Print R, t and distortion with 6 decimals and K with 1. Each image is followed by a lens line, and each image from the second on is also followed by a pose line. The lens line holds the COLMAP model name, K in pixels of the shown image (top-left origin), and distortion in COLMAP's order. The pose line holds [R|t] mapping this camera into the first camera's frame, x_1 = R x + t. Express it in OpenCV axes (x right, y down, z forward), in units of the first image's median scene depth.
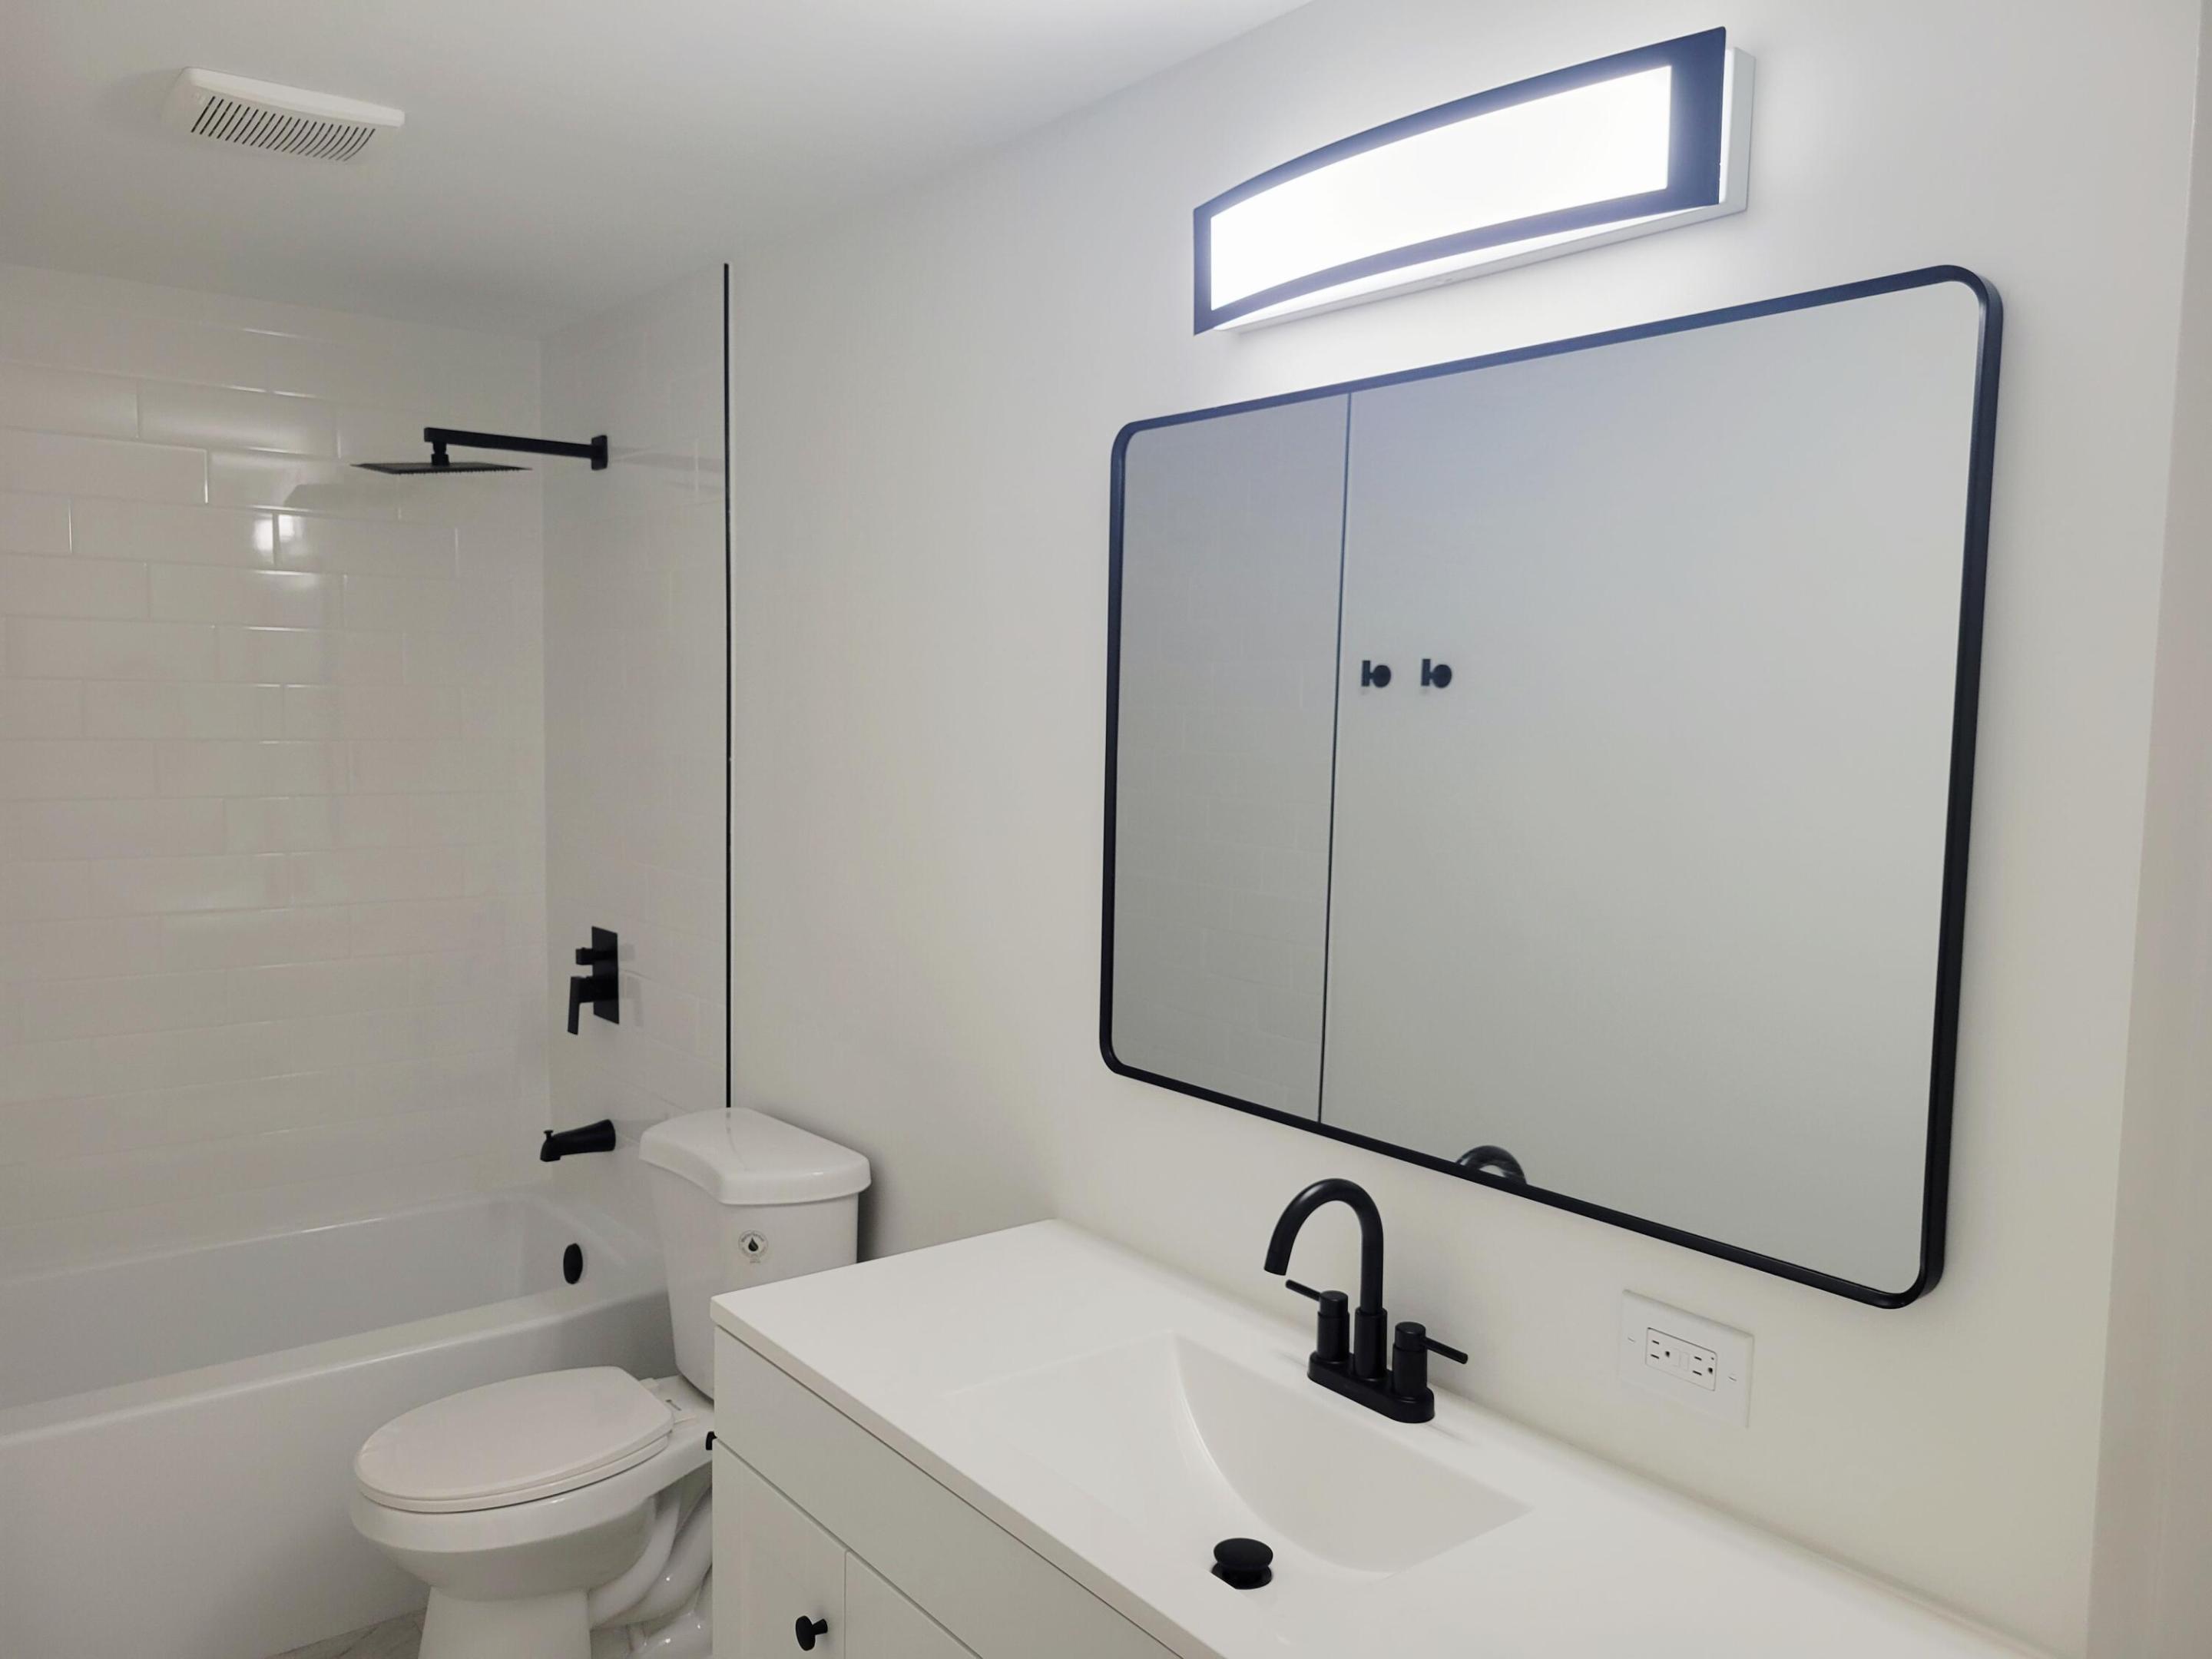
lens RADIAL K [[1668.7, 0, 1131.1], [0, 1668.7, 822.5], [0, 0, 1]] dist [0.034441, -0.002857]
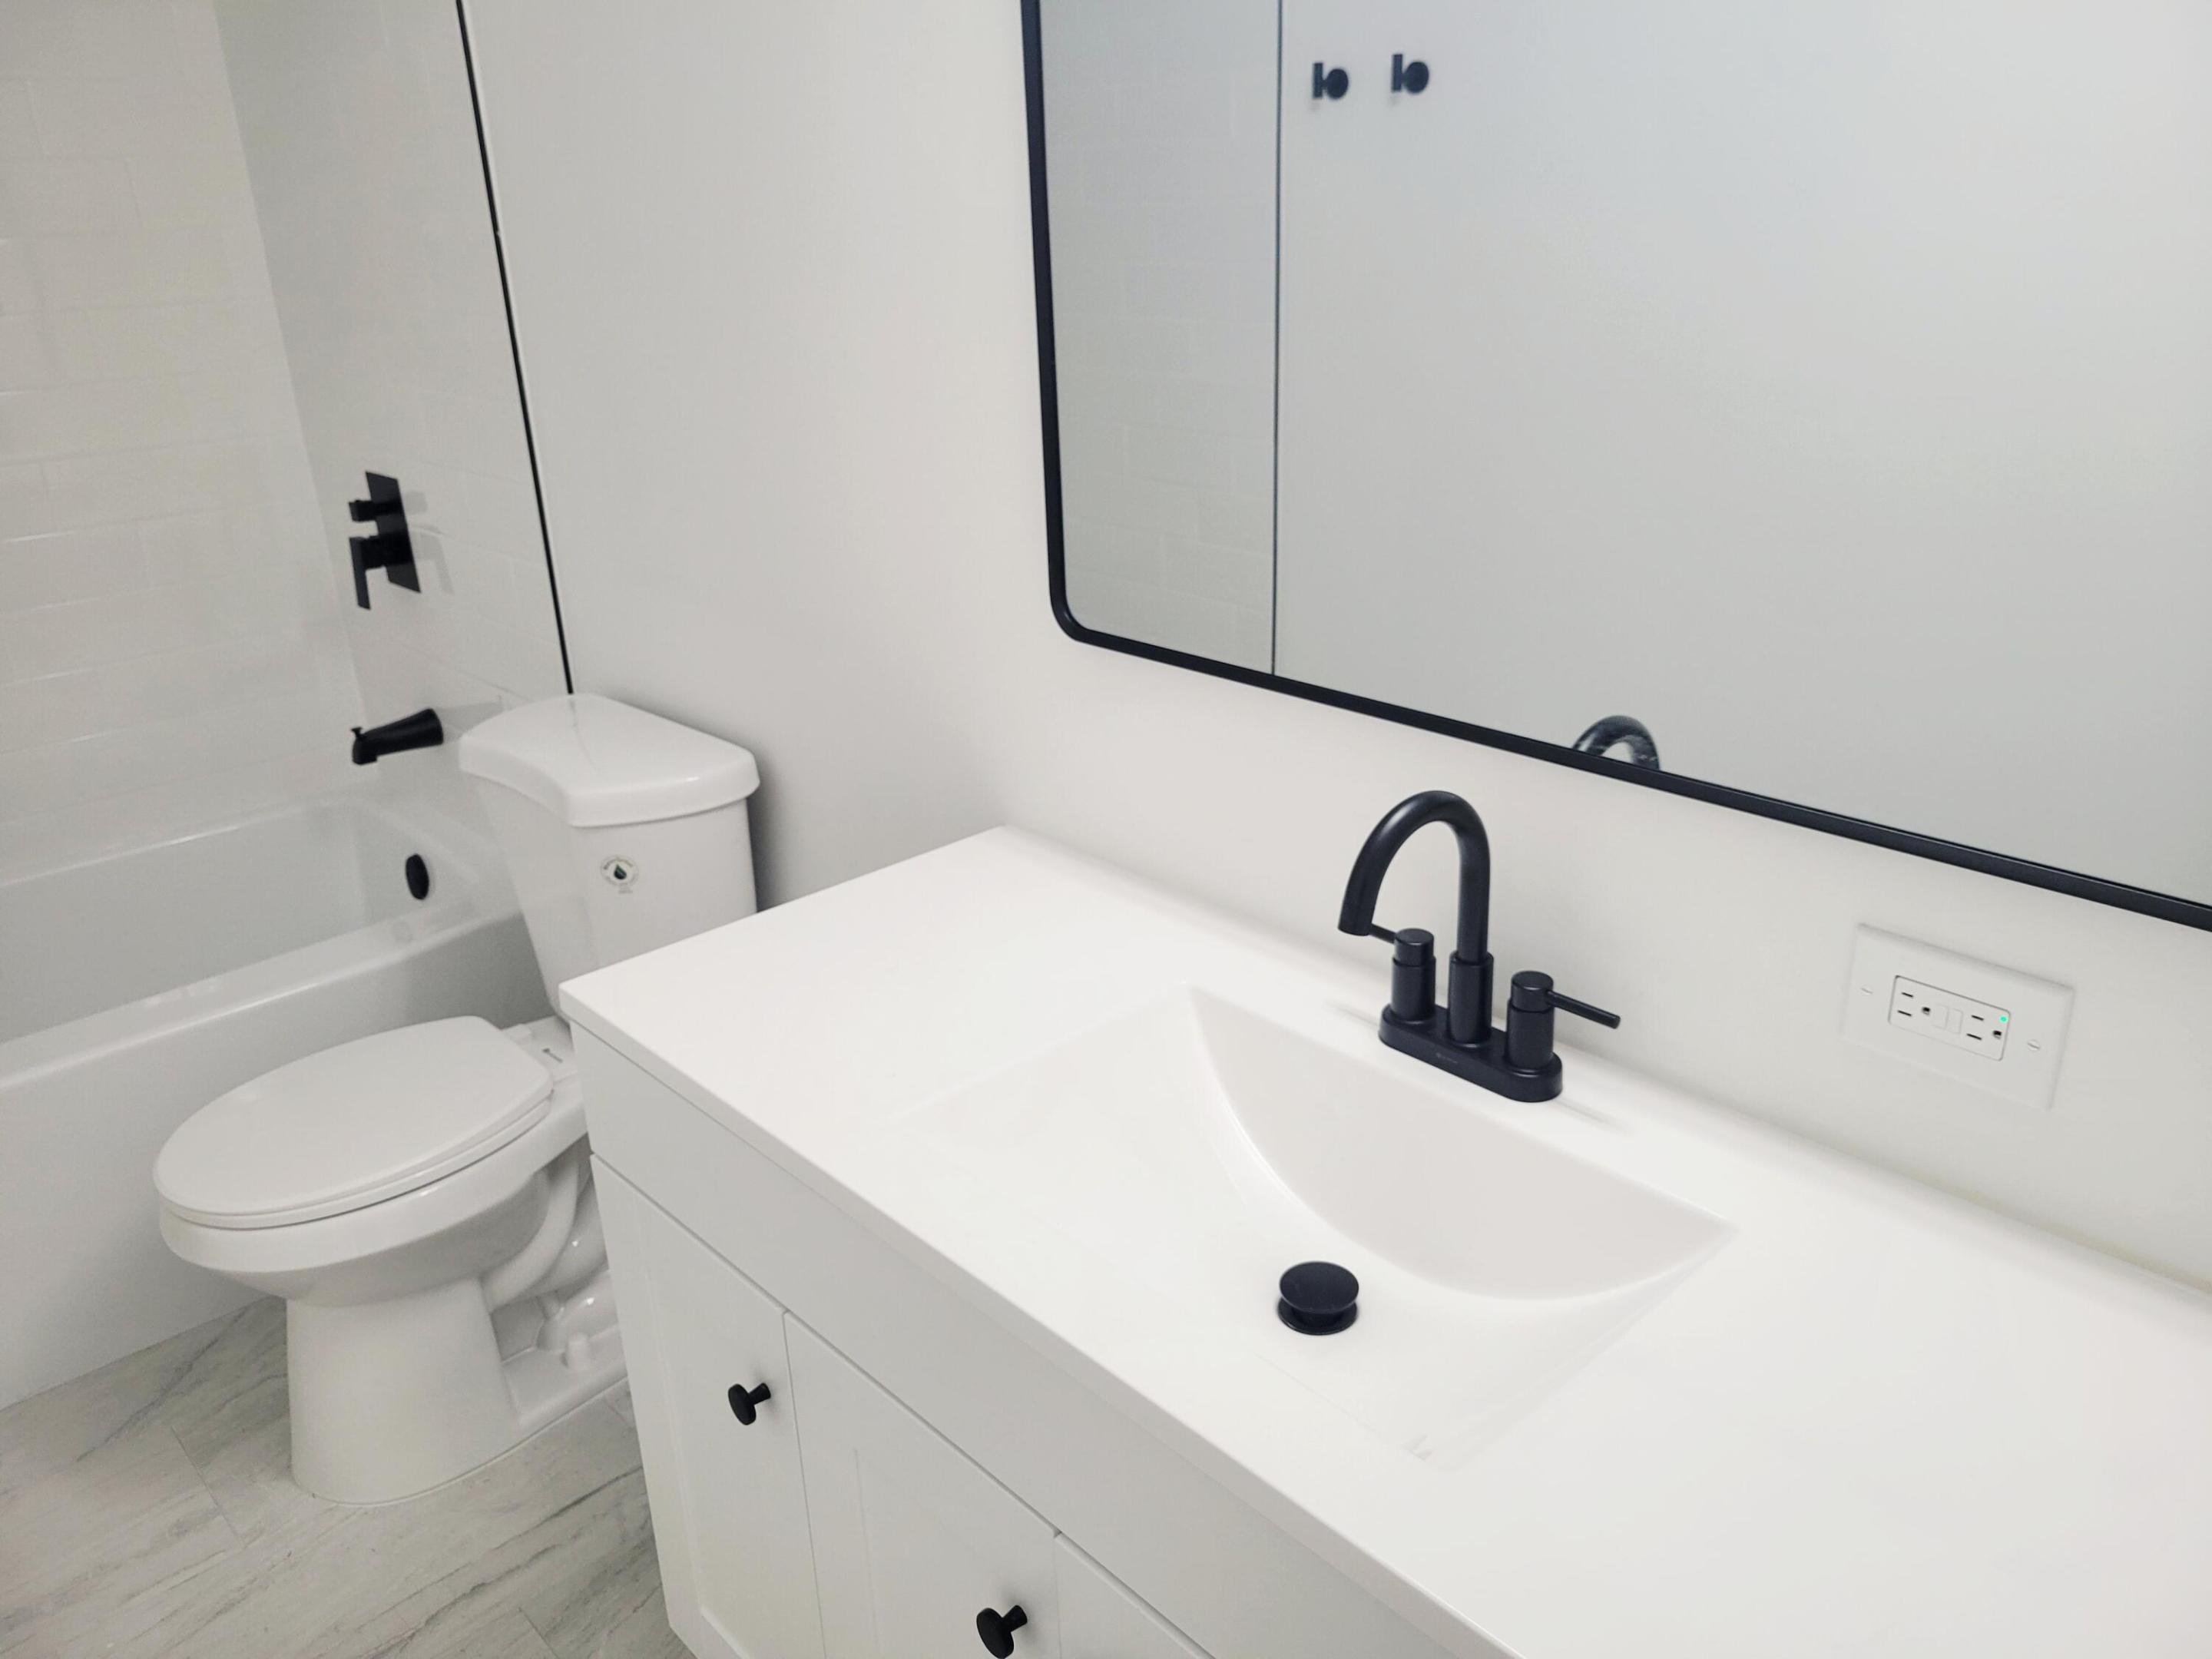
lens RADIAL K [[1668.7, 0, 1131.1], [0, 1668.7, 822.5], [0, 0, 1]] dist [0.034441, -0.002857]
pose [[0.995402, -0.075920, 0.058400, -0.030078], [0.055554, 0.954289, 0.293676, 0.010277], [-0.078026, -0.289082, 0.954119, 0.242123]]
